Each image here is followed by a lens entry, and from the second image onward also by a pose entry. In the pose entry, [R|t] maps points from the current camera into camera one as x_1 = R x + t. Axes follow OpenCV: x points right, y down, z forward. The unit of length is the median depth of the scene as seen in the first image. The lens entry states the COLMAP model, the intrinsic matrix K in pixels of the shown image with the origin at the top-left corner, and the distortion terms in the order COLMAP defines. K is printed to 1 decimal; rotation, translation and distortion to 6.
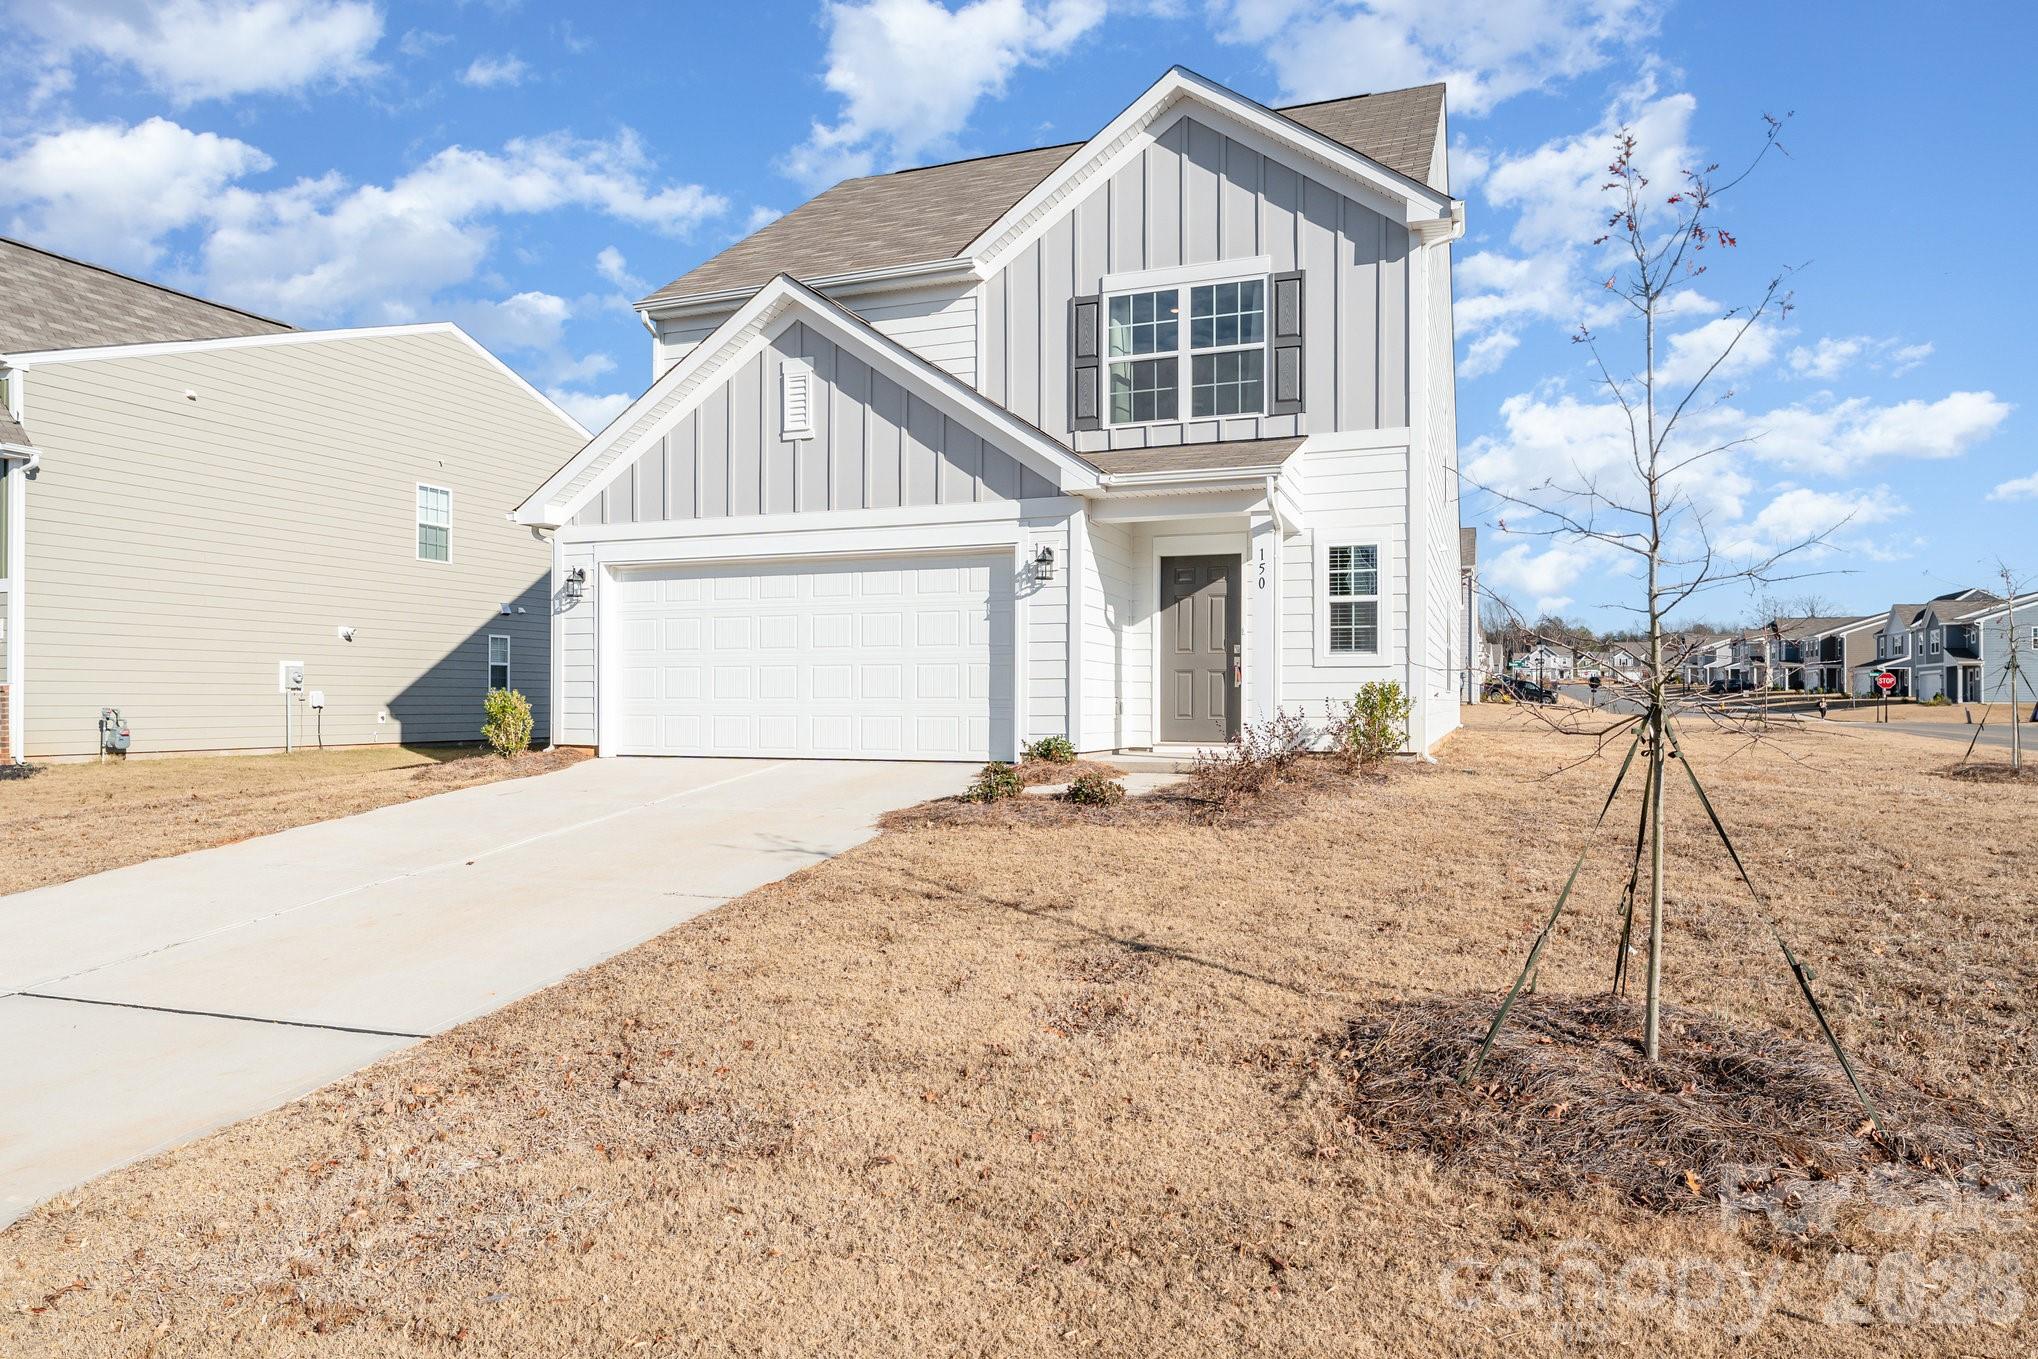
lens RADIAL K [[1237.5, 0, 1019.0], [0, 1237.5, 679.5], [0, 0, 1]] dist [0.002479, 0.000181]
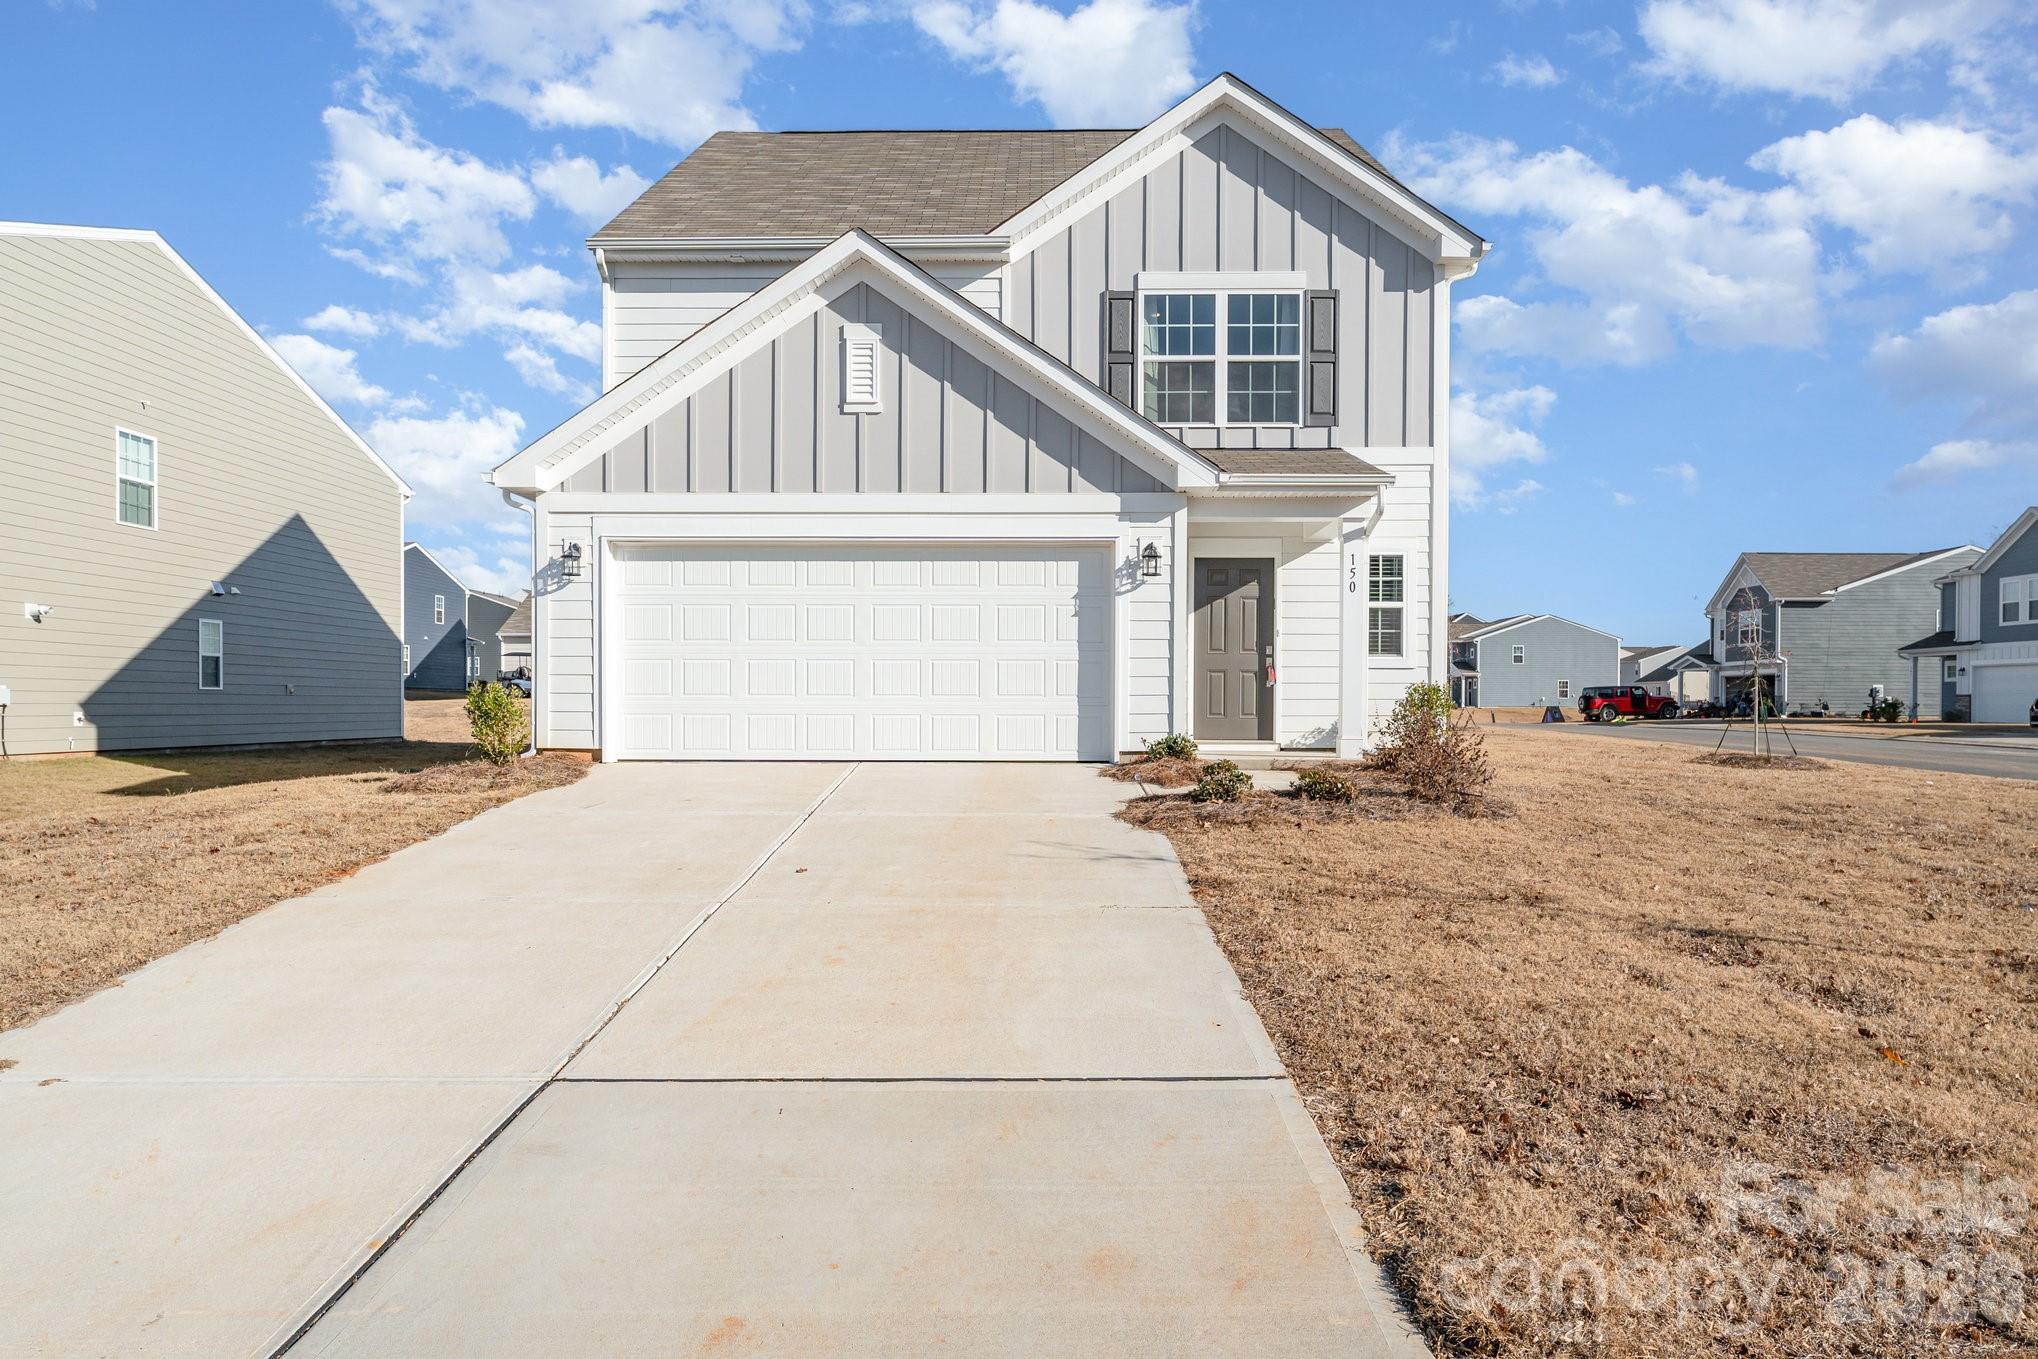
lens RADIAL K [[1226.3, 0, 1020.5], [0, 1226.3, 703.4], [0, 0, 1]] dist [-0.000783, -0.000500]
pose [[0.944014, 0.002969, 0.329893, -0.356994], [-0.008417, 0.999851, 0.015089, 0.006085], [-0.329799, -0.017021, 0.943898, 0.098763]]
